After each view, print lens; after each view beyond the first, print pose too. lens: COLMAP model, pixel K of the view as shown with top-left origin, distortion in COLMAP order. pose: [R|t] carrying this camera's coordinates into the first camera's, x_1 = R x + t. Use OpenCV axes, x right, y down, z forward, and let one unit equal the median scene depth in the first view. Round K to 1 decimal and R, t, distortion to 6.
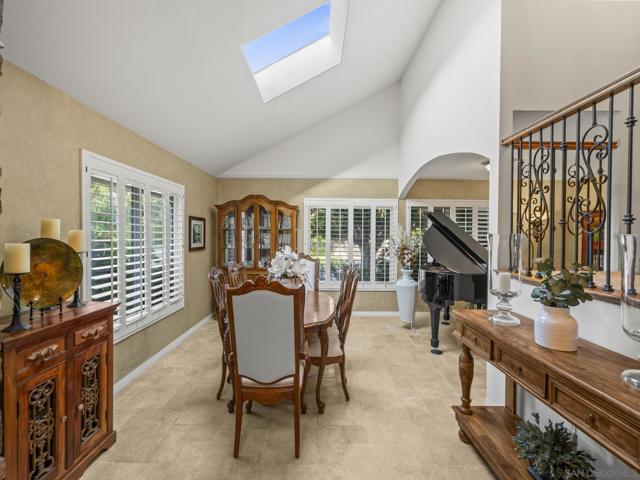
lens RADIAL K [[288.5, 0, 316.9], [0, 288.5, 238.6], [0, 0, 1]] dist [-0.002719, 0.001358]
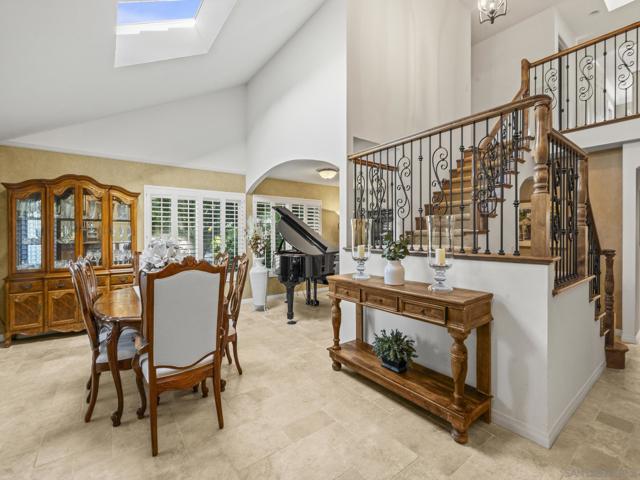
lens RADIAL K [[288.5, 0, 321.4], [0, 288.5, 234.5], [0, 0, 1]] dist [-0.002719, 0.001358]
pose [[0.795771, -0.011847, 0.605481, -0.337540], [0.017043, 0.999851, -0.002837, 0.050610], [-0.605358, 0.012577, 0.795854, -0.056857]]
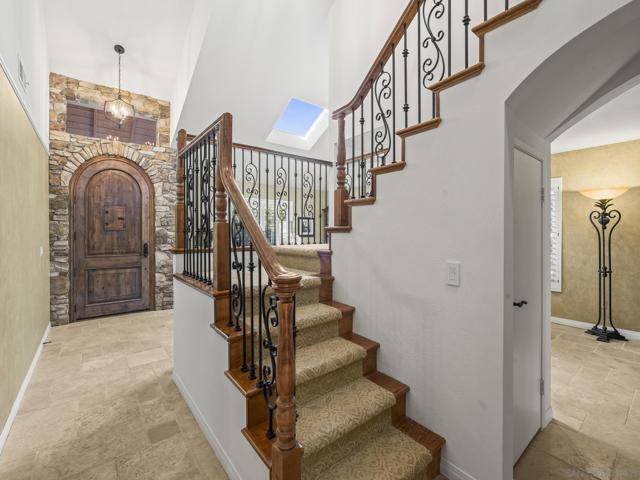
lens RADIAL K [[288.5, 0, 321.7], [0, 288.5, 238.0], [0, 0, 1]] dist [-0.002719, 0.001358]
pose [[0.625323, 0.010676, -0.780293, 1.914642], [-0.003607, 0.999935, 0.010790, 0.062186], [0.780358, -0.003933, 0.625321, -0.053655]]
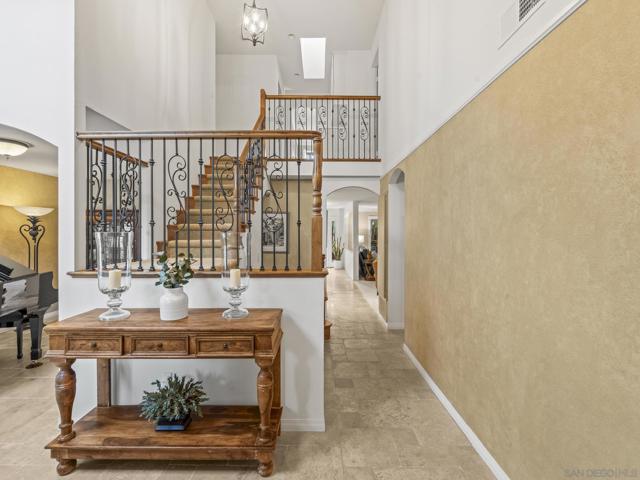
lens RADIAL K [[288.5, 0, 318.5], [0, 288.5, 235.5], [0, 0, 1]] dist [-0.002719, 0.001358]
pose [[0.004783, -0.014682, 0.999881, -0.302201], [0.014000, 0.999795, 0.014614, -0.007830], [-0.999891, 0.013928, 0.004988, 0.209864]]
